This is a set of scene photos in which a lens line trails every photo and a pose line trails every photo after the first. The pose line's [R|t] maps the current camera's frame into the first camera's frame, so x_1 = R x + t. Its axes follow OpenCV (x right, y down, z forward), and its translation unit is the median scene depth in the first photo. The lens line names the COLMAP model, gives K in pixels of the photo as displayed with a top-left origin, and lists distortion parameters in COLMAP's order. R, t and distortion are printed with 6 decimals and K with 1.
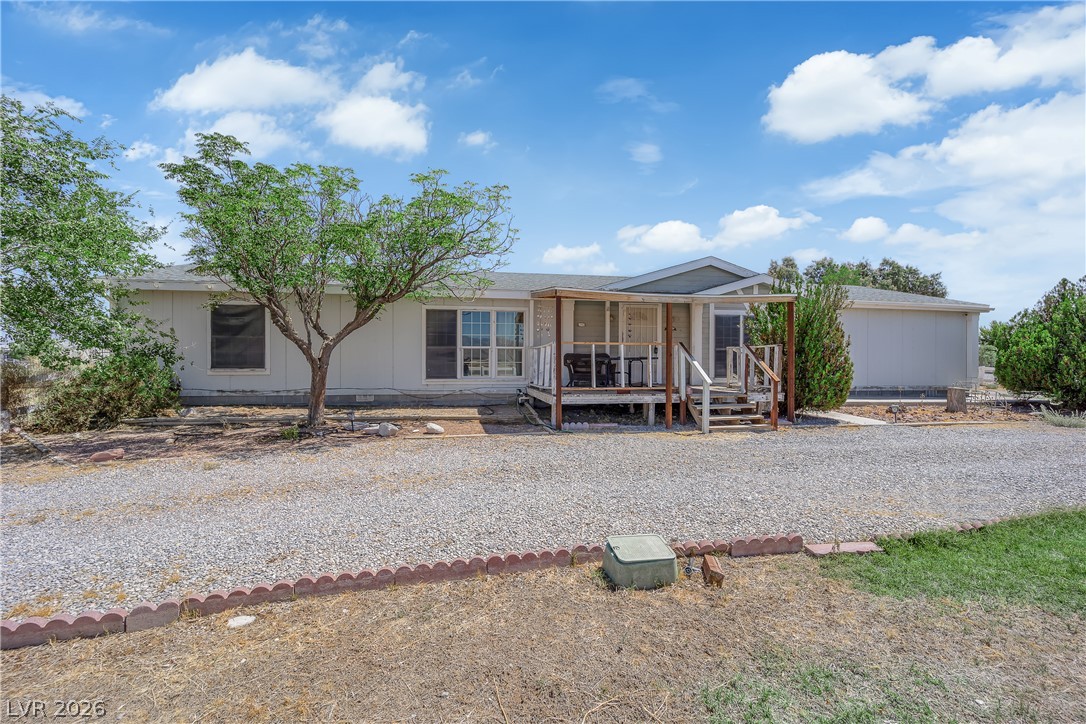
lens RADIAL K [[440.4, 0, 543.3], [0, 440.4, 366.3], [0, 0, 1]] dist [-0.001934, -0.008715]
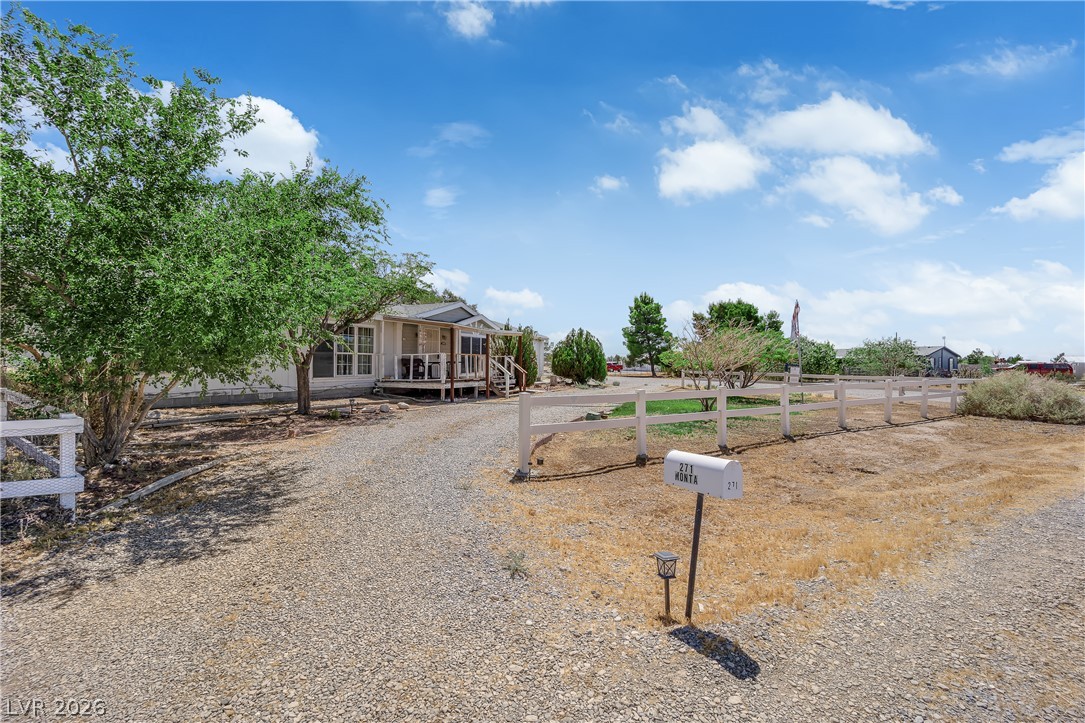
lens RADIAL K [[442.6, 0, 542.5], [0, 442.6, 361.5], [0, 0, 1]] dist [-0.011904, -0.000430]
pose [[0.566745, 0.004239, 0.823882, -0.927933], [0.003632, 0.999964, -0.007643, -0.005761], [-0.823885, 0.007324, 0.566710, -0.245938]]
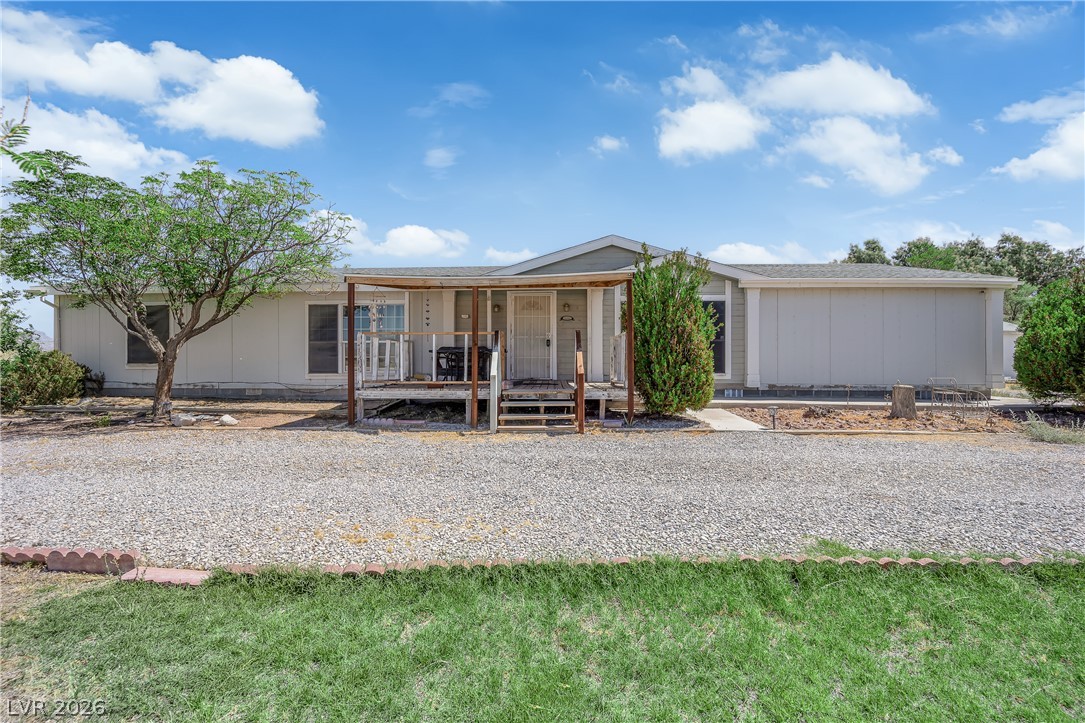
lens RADIAL K [[442.6, 0, 542.5], [0, 442.6, 361.5], [0, 0, 1]] dist [-0.011904, -0.000430]
pose [[0.978088, -0.004044, -0.208151, 0.468943], [0.000935, 0.999887, -0.015033, 0.016753], [0.208188, 0.014509, 0.977981, 0.121294]]
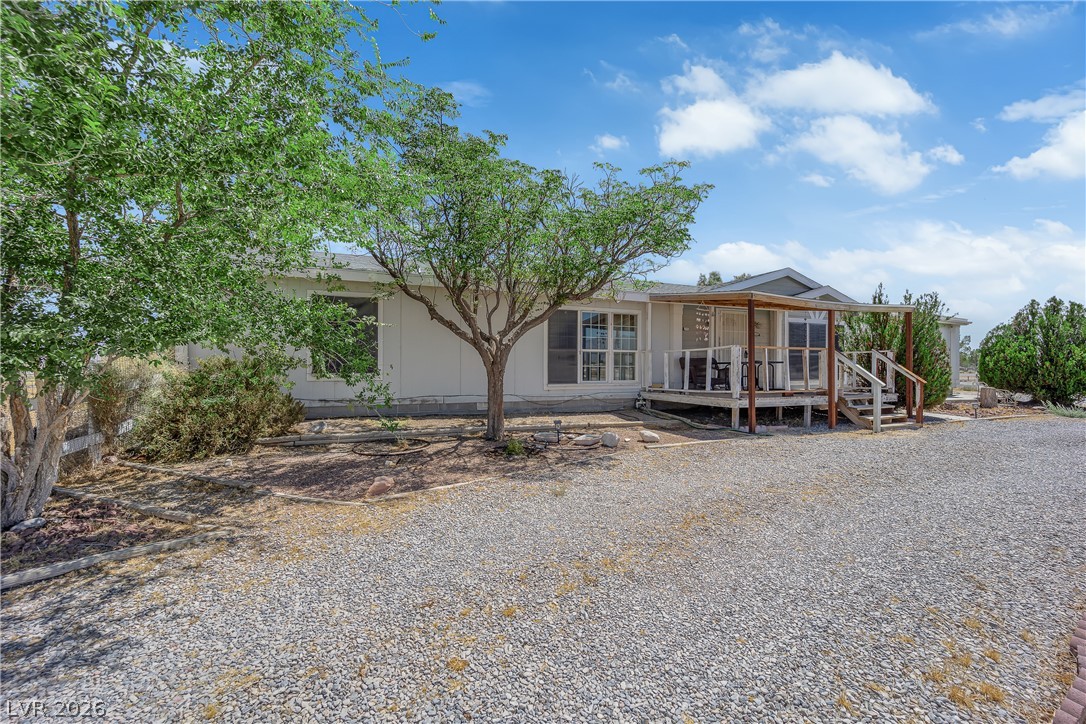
lens RADIAL K [[440.4, 0, 543.3], [0, 440.4, 366.3], [0, 0, 1]] dist [-0.001934, -0.008715]
pose [[0.975077, 0.001091, 0.221863, -0.481511], [0.001325, 0.999941, -0.010741, 0.001394], [-0.221862, 0.010767, 0.975019, 0.096648]]
